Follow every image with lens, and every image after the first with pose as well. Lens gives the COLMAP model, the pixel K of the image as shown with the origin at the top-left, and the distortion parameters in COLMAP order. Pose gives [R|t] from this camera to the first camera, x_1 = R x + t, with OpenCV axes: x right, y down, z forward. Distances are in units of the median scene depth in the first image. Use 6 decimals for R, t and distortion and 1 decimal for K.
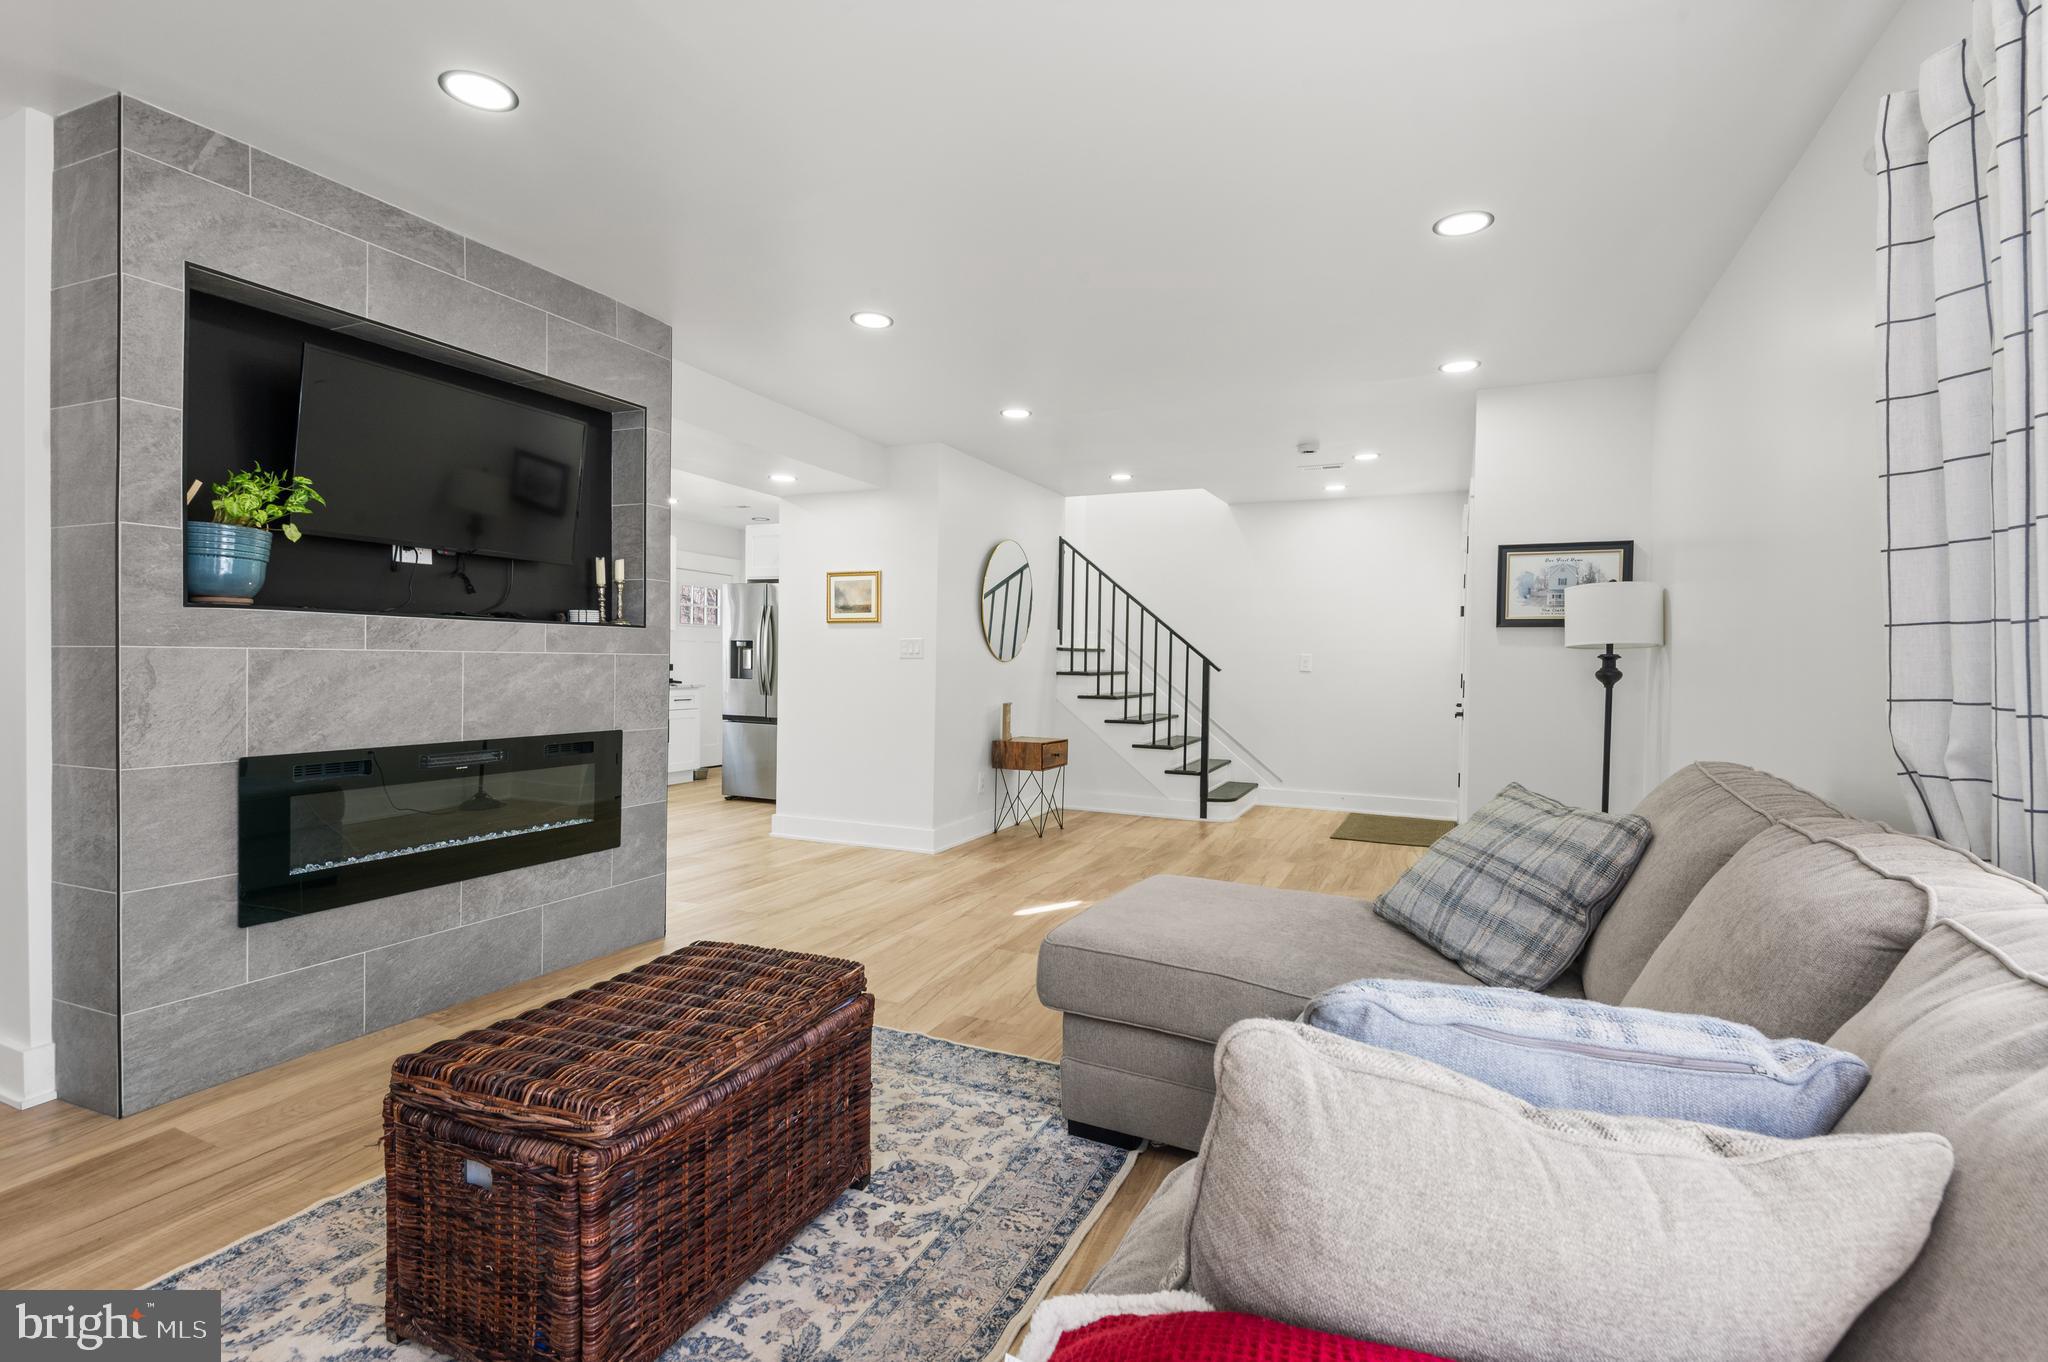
lens RADIAL K [[940.1, 0, 1031.2], [0, 940.1, 663.0], [0, 0, 1]] dist [0.029559, -0.018701]
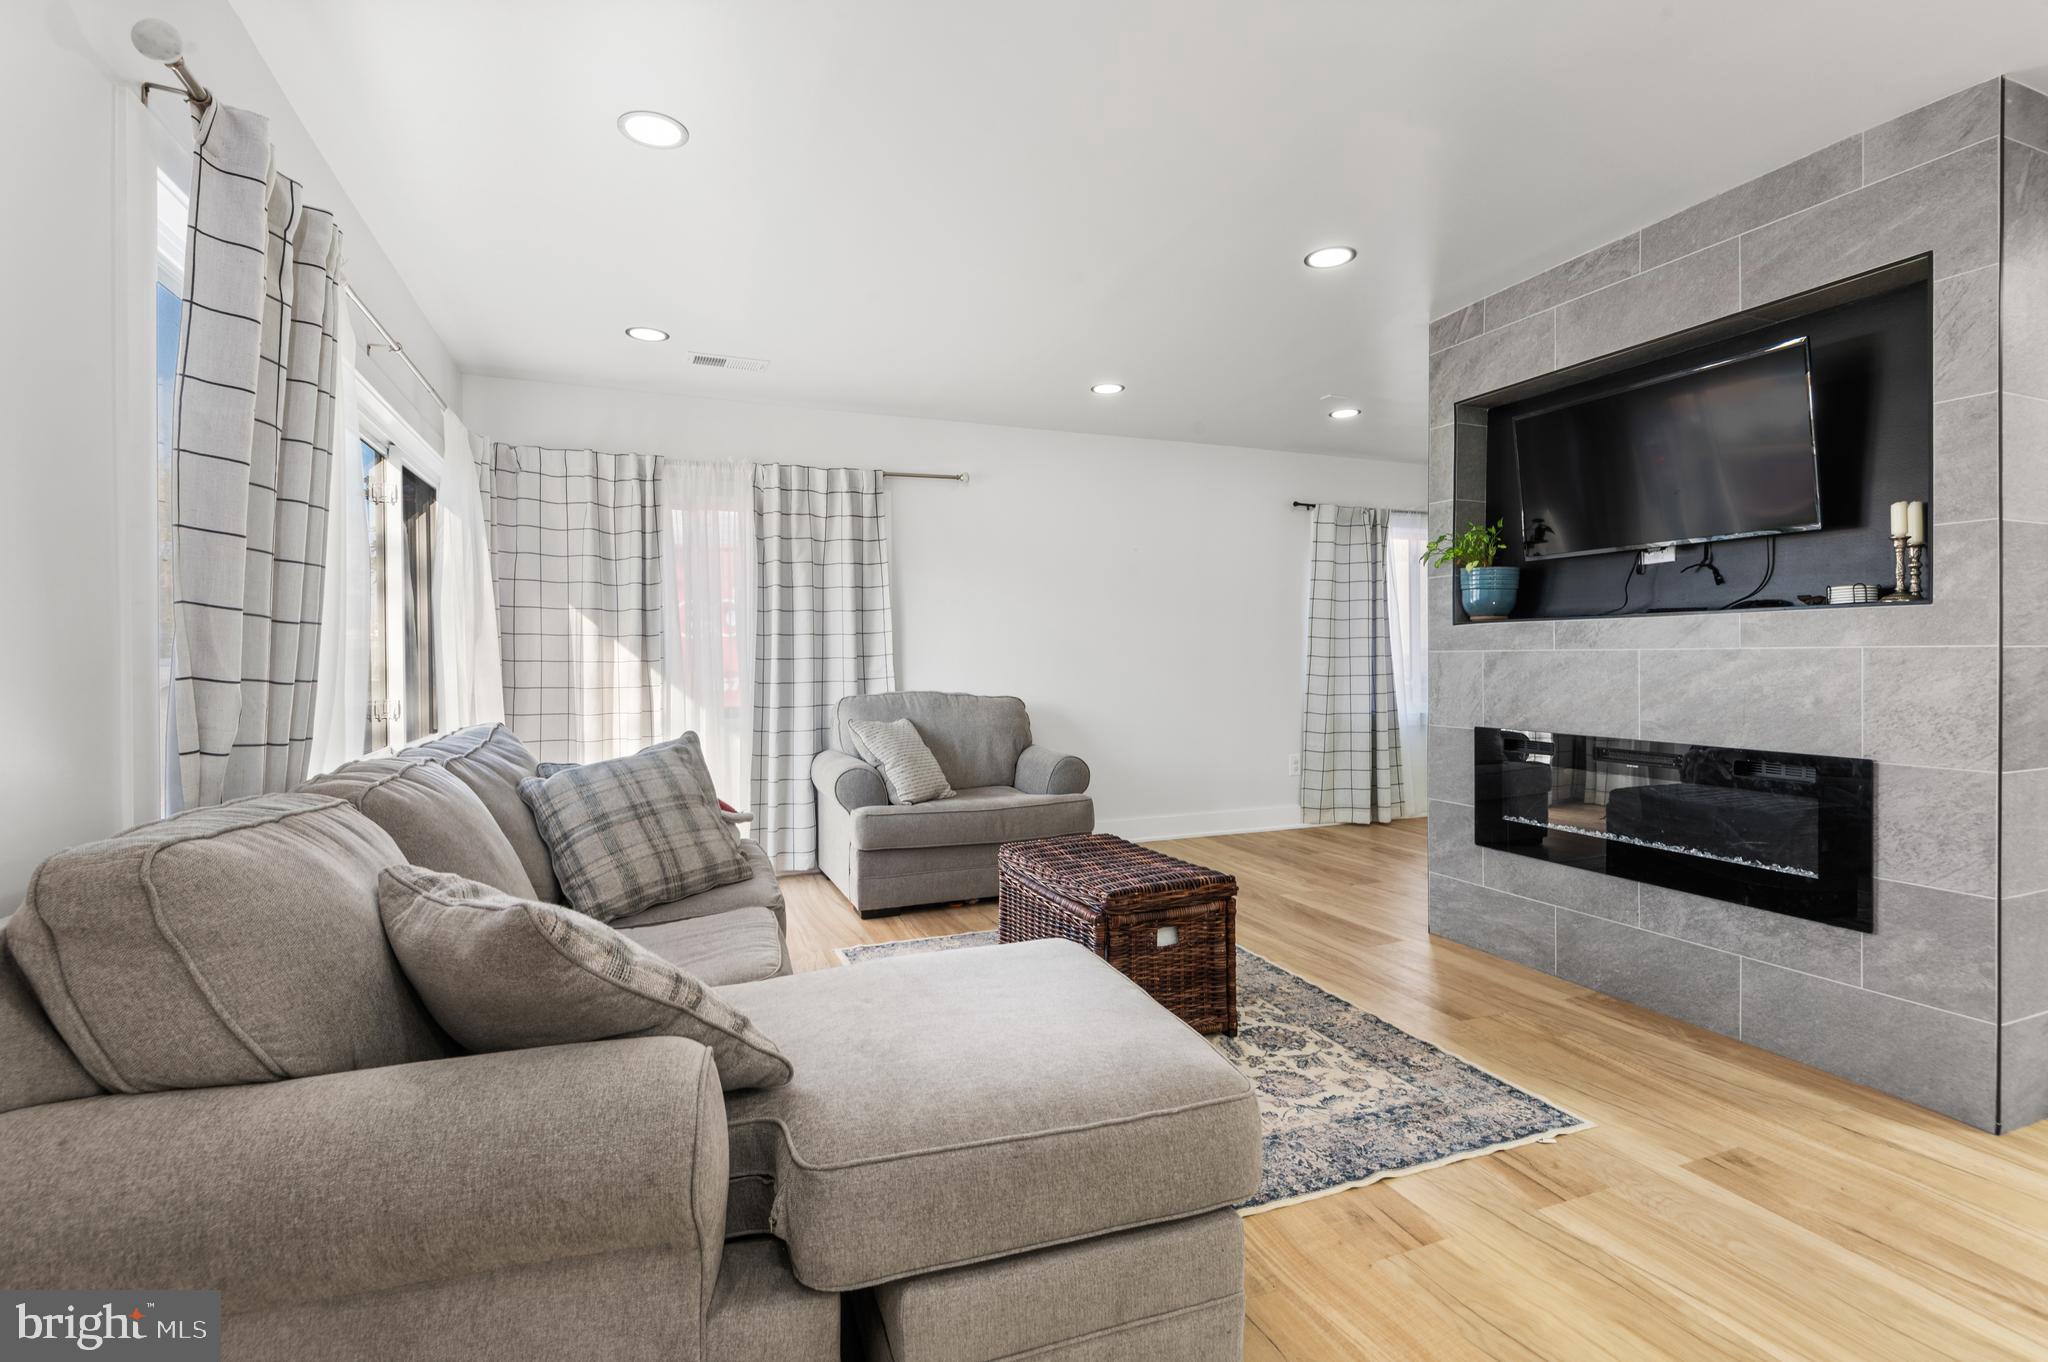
lens RADIAL K [[940.1, 0, 1031.2], [0, 940.1, 663.0], [0, 0, 1]] dist [0.029559, -0.018701]
pose [[-0.692828, -0.007133, -0.721068, 0.537234], [-0.006605, 0.999972, -0.003545, 0.009575], [0.721073, 0.002307, -0.692855, 1.198320]]
